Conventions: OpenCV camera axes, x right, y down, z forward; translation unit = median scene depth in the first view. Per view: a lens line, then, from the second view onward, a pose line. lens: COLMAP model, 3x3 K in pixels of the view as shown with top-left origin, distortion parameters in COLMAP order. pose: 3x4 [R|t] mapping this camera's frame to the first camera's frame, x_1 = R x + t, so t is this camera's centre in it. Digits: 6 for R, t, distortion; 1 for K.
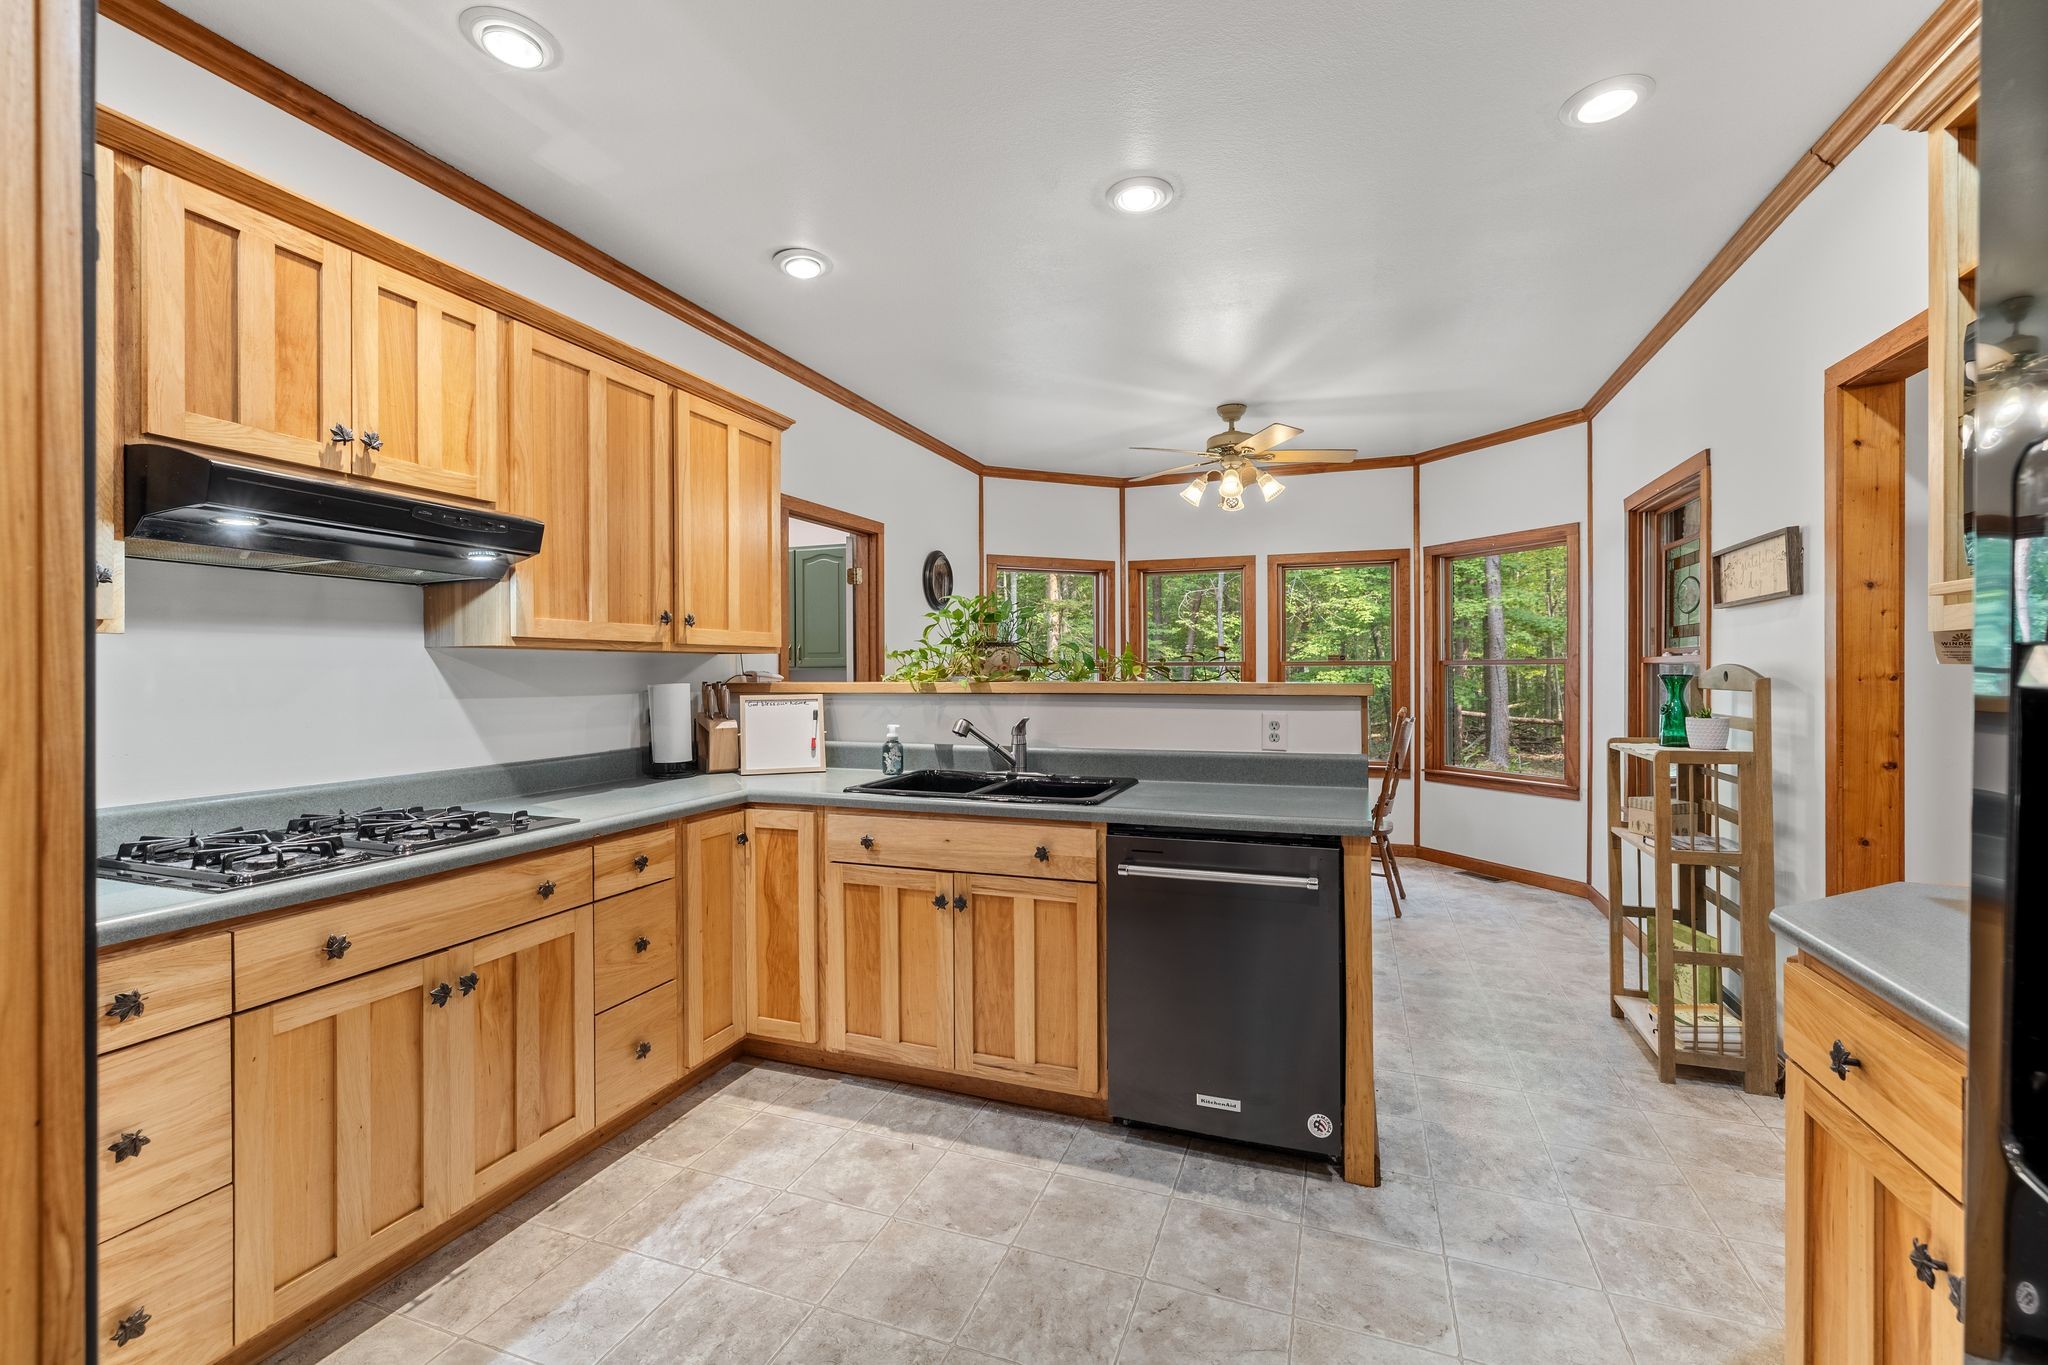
lens RADIAL K [[871.9, 0, 1023.1], [0, 871.9, 675.1], [0, 0, 1]] dist [-0.004542, -0.000348]
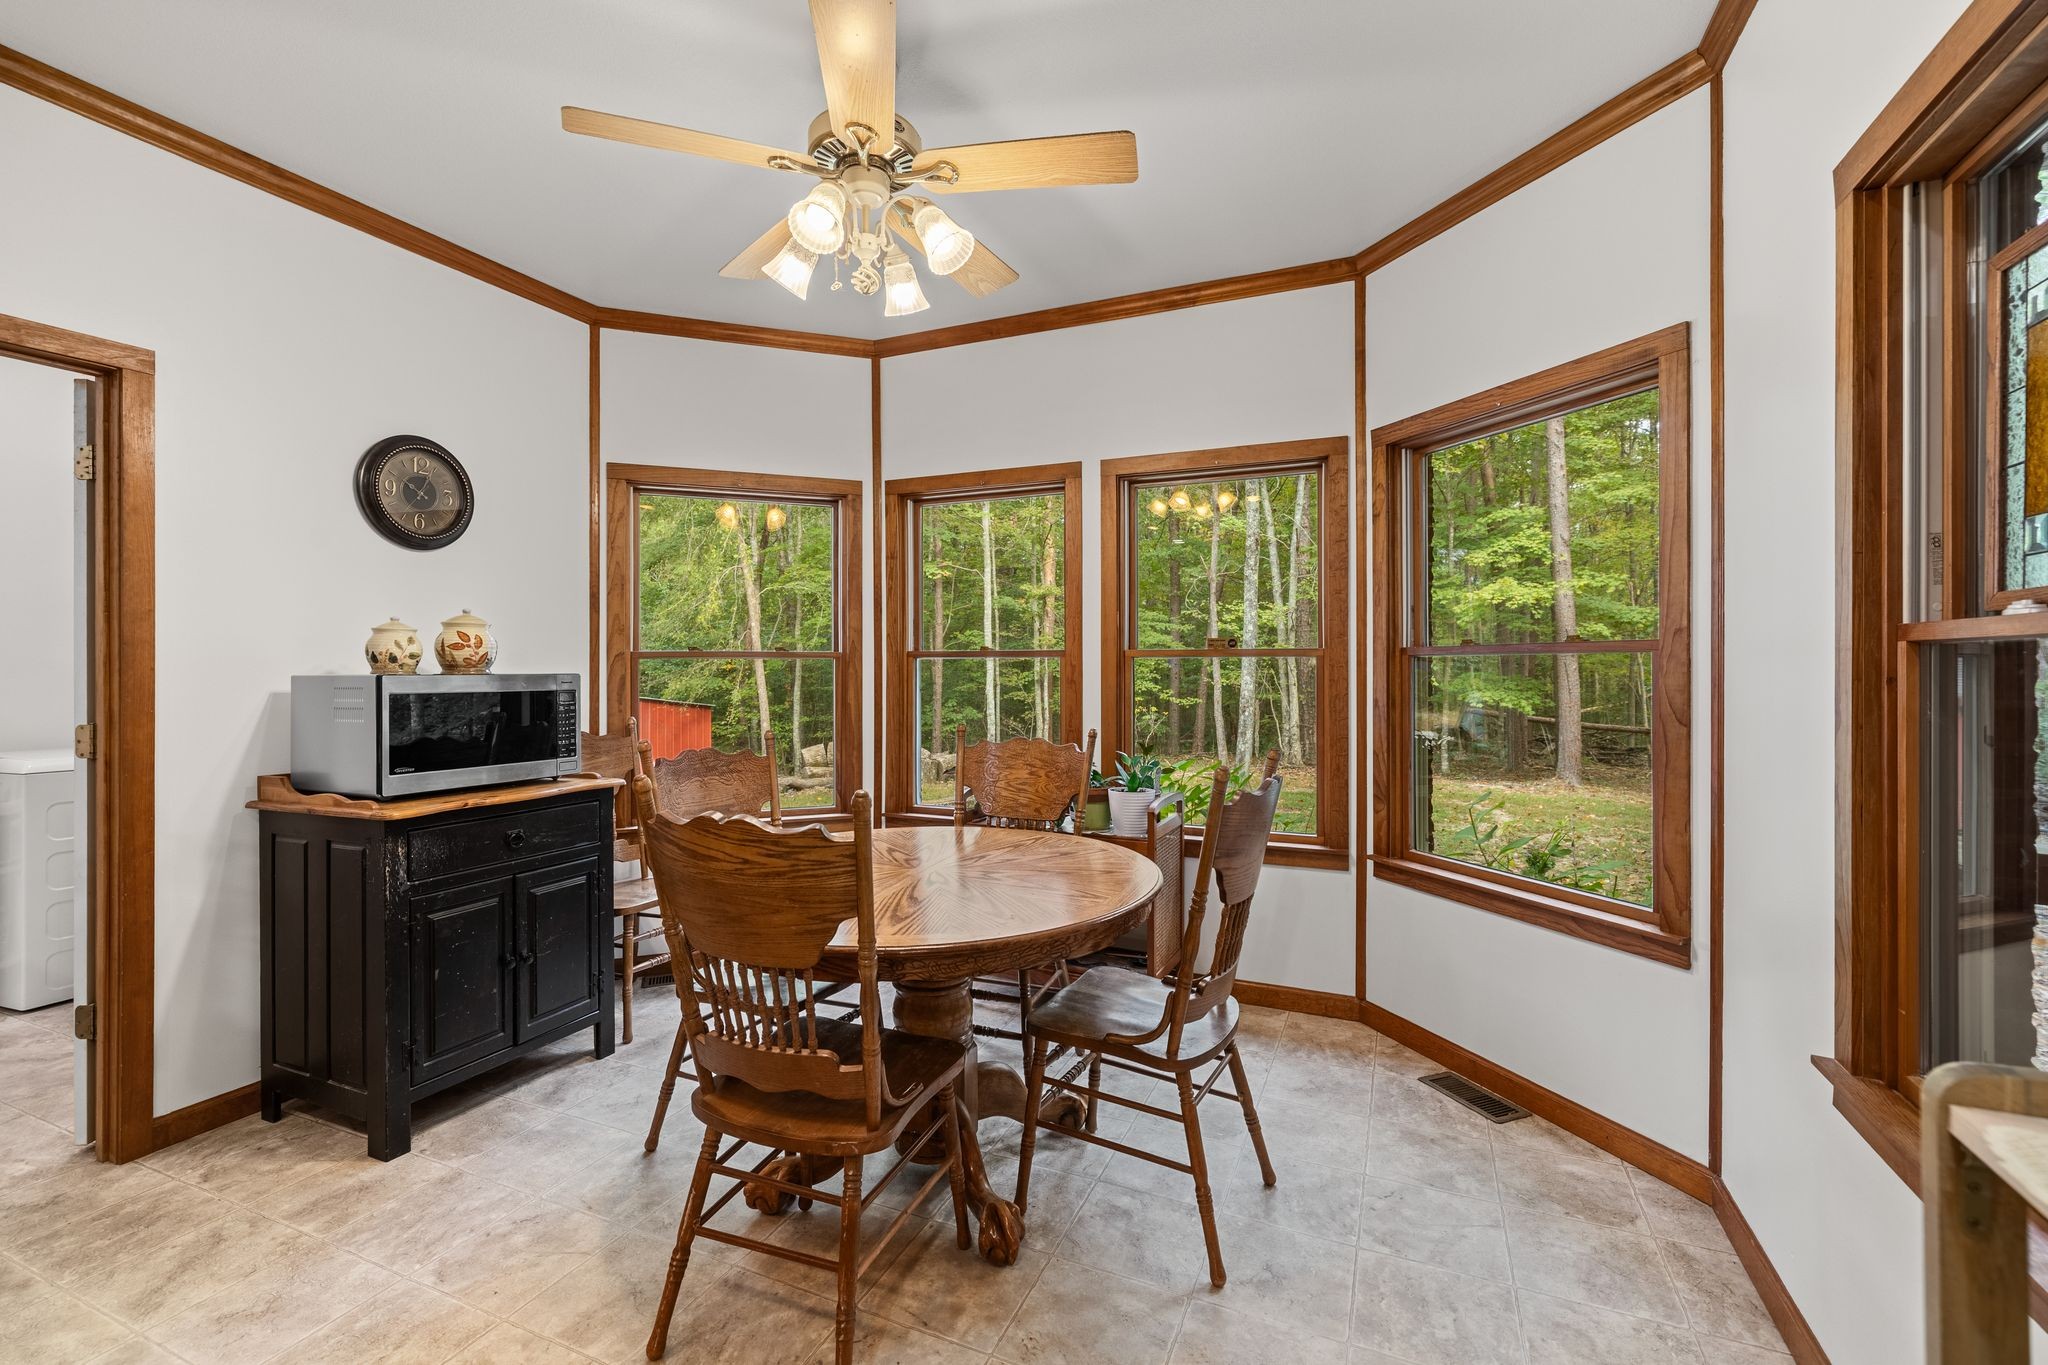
lens RADIAL K [[871.9, 0, 1031.5], [0, 871.9, 667.7], [0, 0, 1]] dist [-0.004542, -0.000348]
pose [[0.998095, 0.002515, -0.061649, 0.315041], [-0.002887, 0.999978, -0.005938, -0.000598], [0.061633, 0.006105, 0.998080, 0.509347]]
